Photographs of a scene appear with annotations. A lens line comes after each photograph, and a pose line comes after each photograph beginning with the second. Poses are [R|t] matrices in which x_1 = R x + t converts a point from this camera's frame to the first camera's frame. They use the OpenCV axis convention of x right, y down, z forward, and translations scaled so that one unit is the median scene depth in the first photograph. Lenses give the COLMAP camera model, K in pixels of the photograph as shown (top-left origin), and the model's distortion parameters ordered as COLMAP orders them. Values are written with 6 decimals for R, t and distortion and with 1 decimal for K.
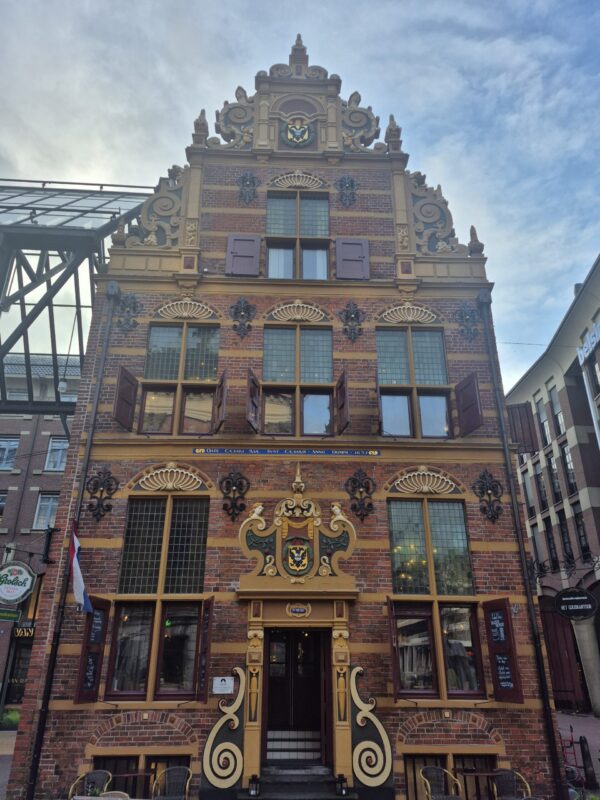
lens RADIAL K [[498.3, 0, 300.0], [0, 498.3, 400.0], [0, 0, 1]] dist [-0.000119, -0.045682]
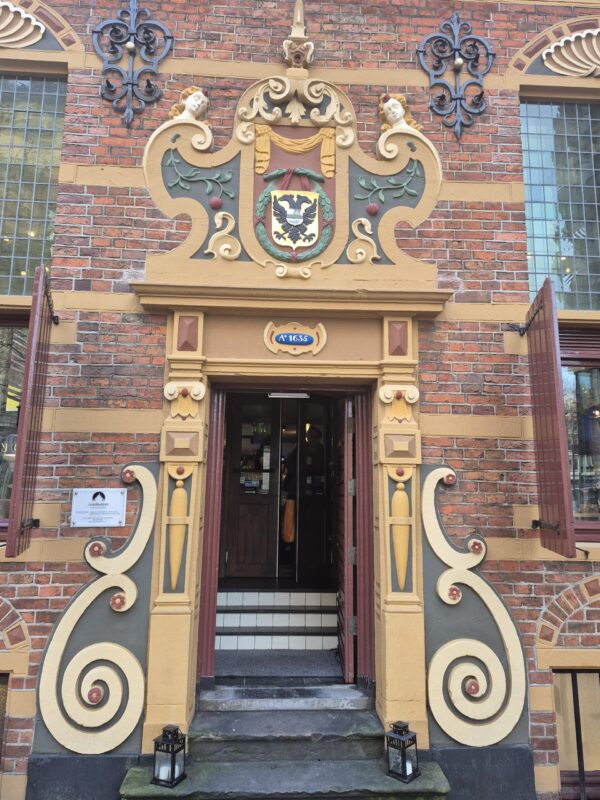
lens RADIAL K [[498.3, 0, 300.0], [0, 498.3, 400.0], [0, 0, 1]] dist [-0.000119, -0.045682]
pose [[0.999925, 0.011961, -0.002755, 0.002962], [-0.010145, 0.931720, 0.363035, 0.325069], [0.006909, -0.362980, 0.931771, 0.612656]]
